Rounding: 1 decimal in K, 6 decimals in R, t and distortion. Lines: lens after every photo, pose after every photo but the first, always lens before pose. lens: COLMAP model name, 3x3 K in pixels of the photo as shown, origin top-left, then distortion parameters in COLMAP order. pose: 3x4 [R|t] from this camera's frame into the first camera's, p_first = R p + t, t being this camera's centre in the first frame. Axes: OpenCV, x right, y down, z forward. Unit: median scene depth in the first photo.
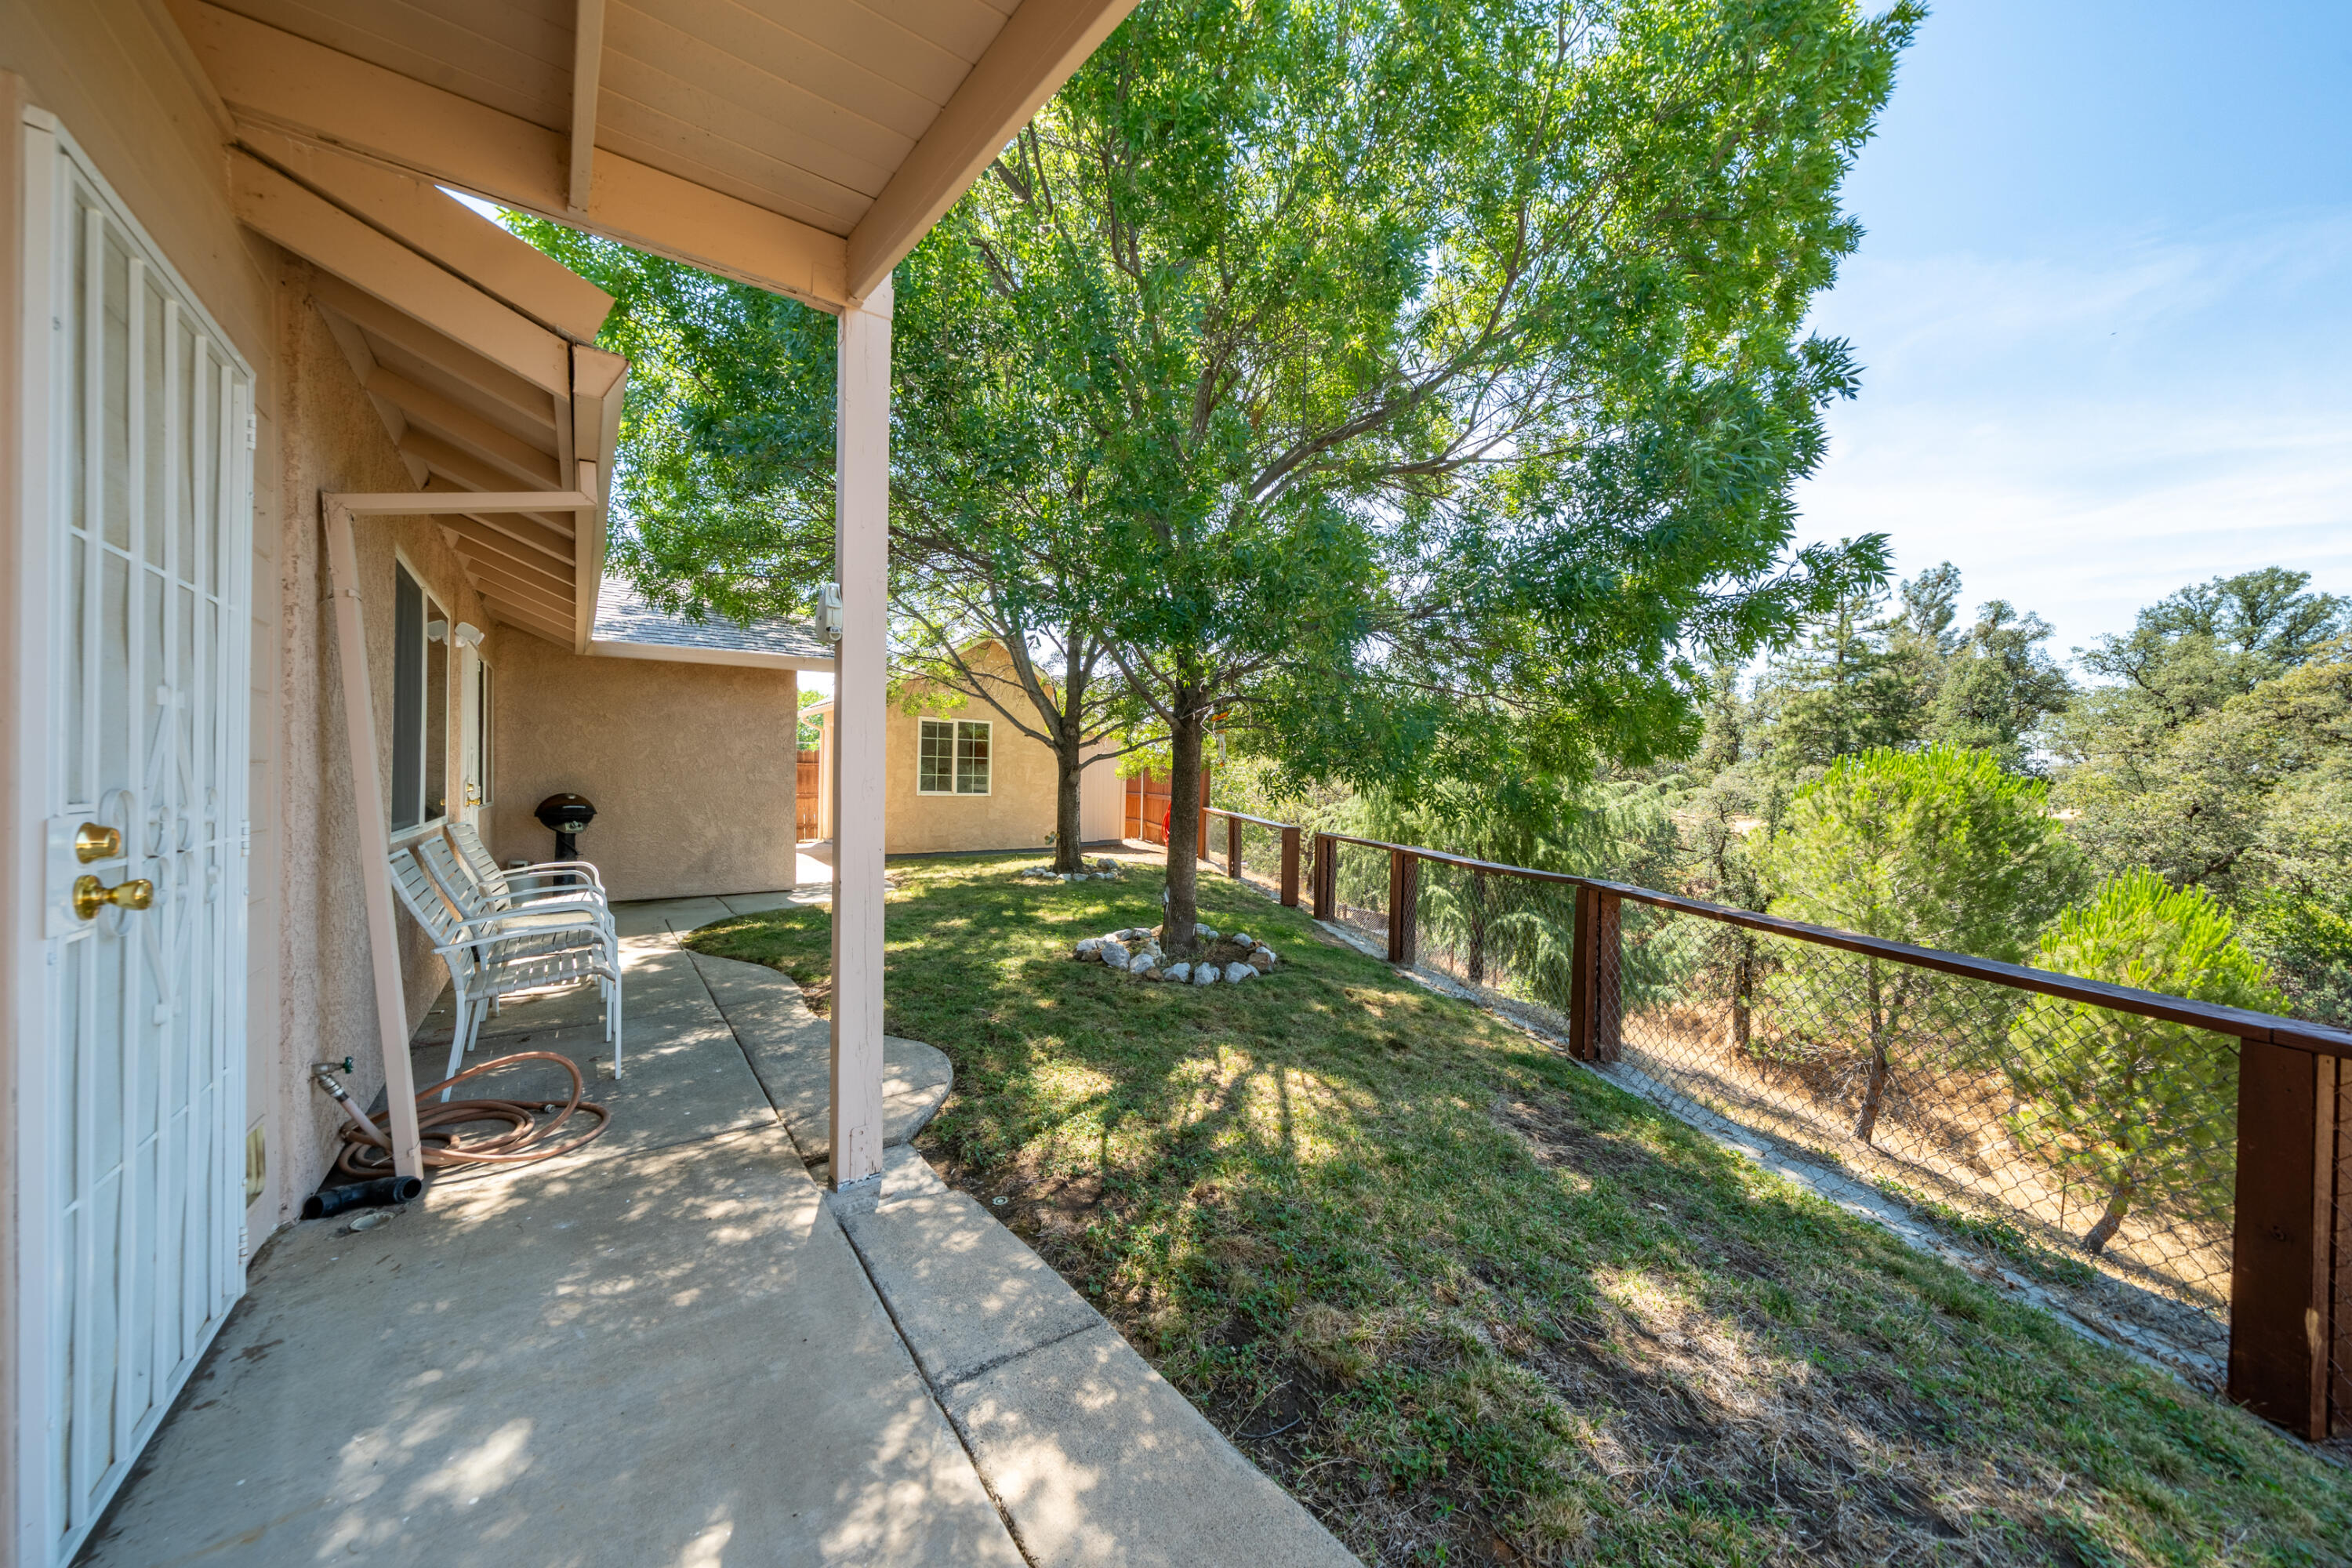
lens RADIAL K [[801.3, 0, 1176.0], [0, 801.3, 784.0], [0, 0, 1]] dist [-0.001587, 0.000050]
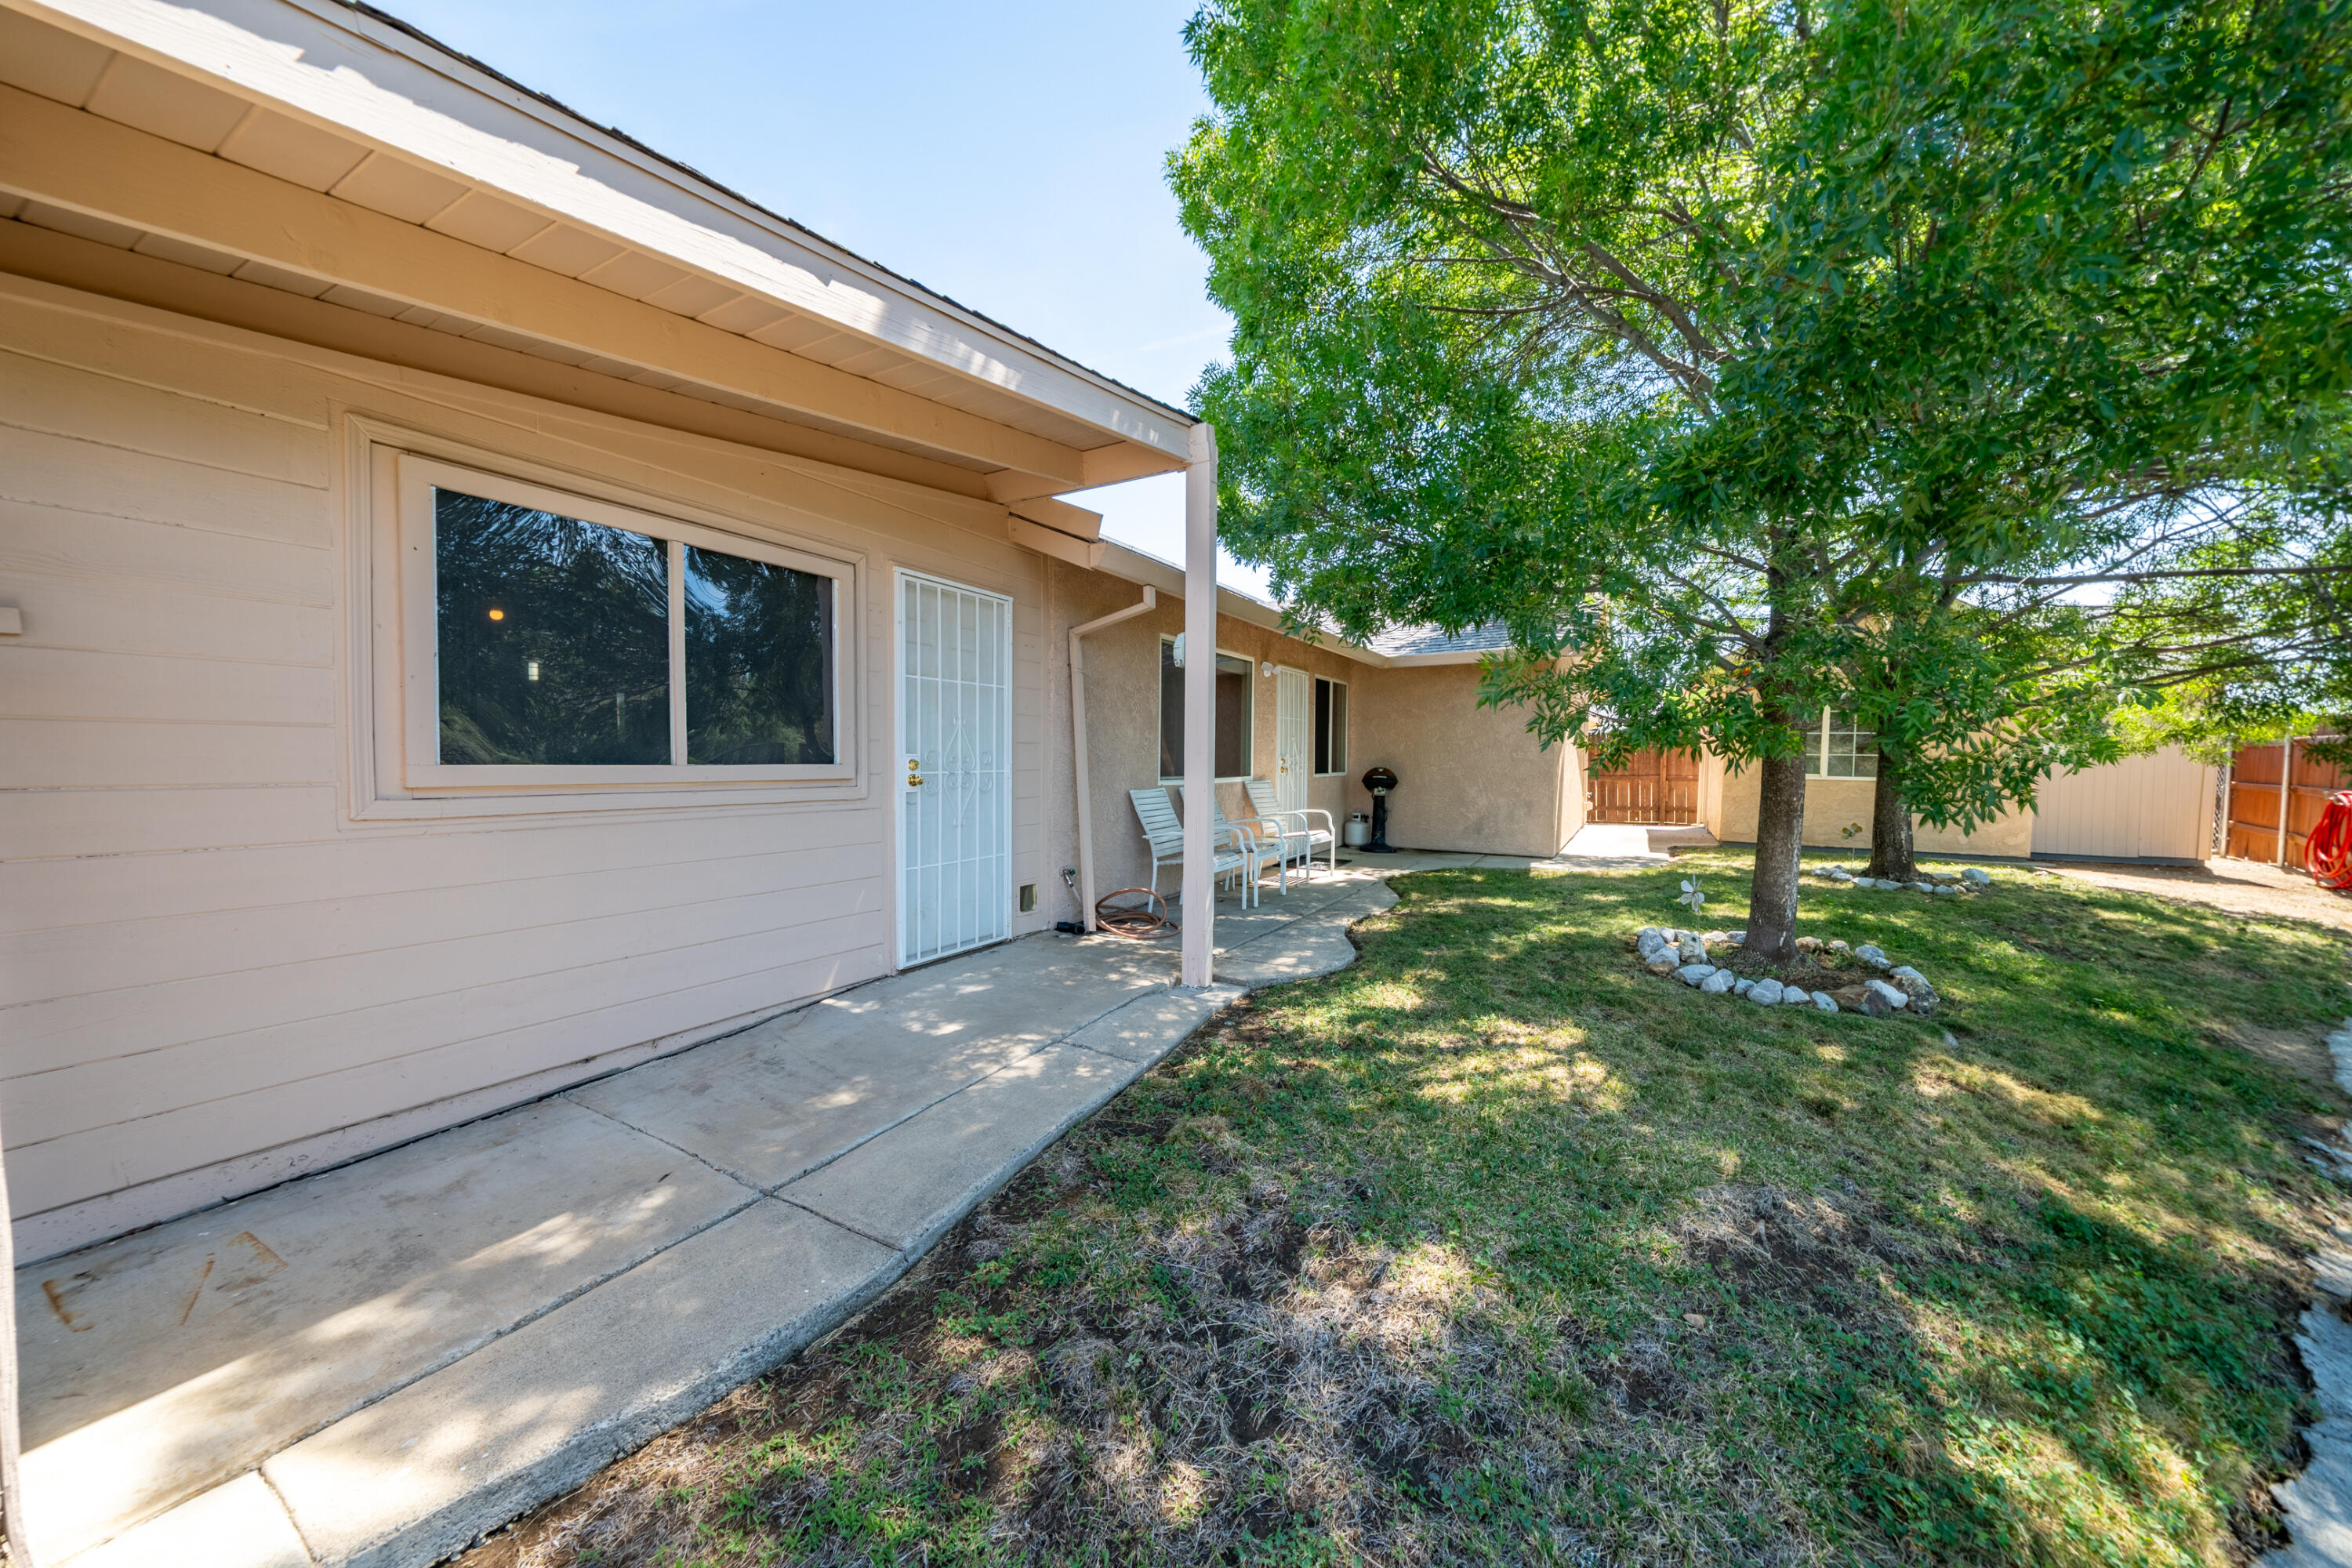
lens RADIAL K [[801.3, 0, 1176.0], [0, 801.3, 784.0], [0, 0, 1]] dist [-0.001587, 0.000050]
pose [[0.399599, 0.022421, -0.916416, 0.927176], [-0.005060, 0.999740, 0.022253, 0.027603], [0.916676, -0.004256, 0.399608, 0.243536]]
